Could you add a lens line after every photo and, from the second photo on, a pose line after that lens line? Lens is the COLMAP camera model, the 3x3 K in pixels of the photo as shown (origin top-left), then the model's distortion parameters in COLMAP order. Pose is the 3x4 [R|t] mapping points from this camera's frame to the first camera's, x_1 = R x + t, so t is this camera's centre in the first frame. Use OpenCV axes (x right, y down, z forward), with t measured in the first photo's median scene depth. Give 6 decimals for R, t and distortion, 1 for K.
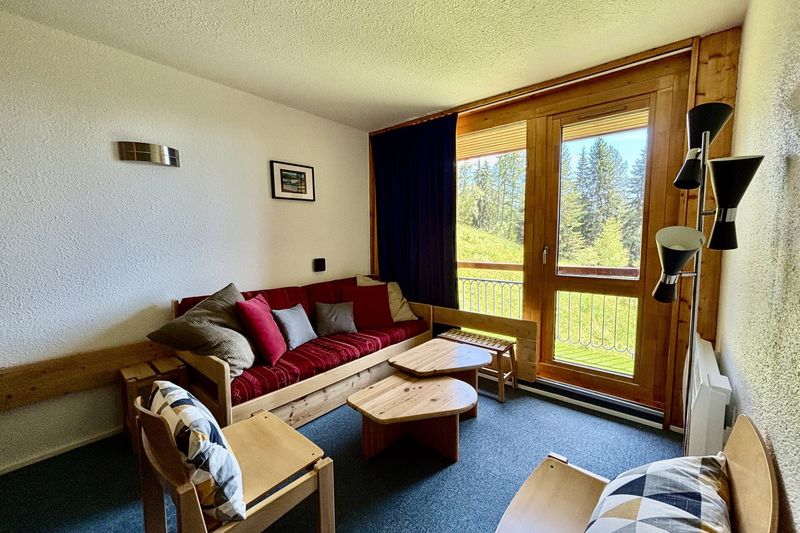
lens RADIAL K [[323.2, 0, 402.7], [0, 323.2, 265.5], [0, 0, 1]] dist [0.004468, -0.000004]
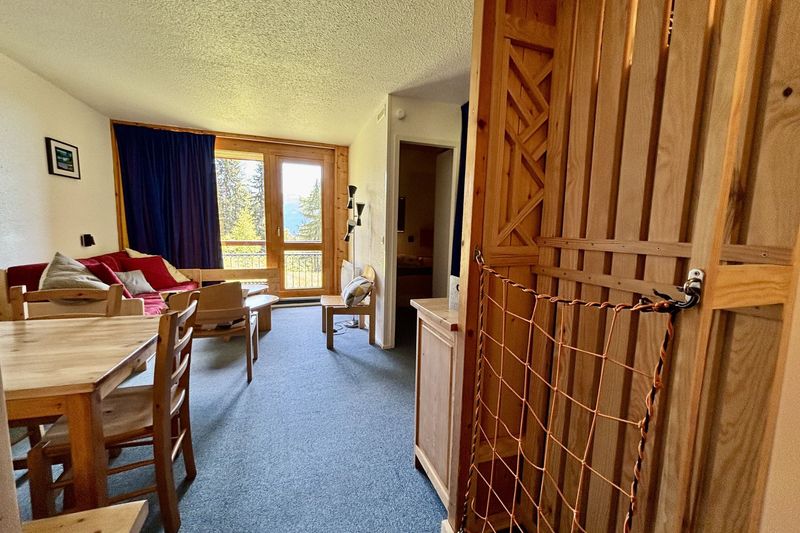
lens RADIAL K [[323.2, 0, 402.9], [0, 323.2, 267.3], [0, 0, 1]] dist [0.004468, -0.000004]
pose [[0.502439, -0.083087, 0.860611, -0.723608], [0.049223, 0.996506, 0.067470, 0.071100], [-0.863211, 0.008462, 0.504773, -0.475996]]
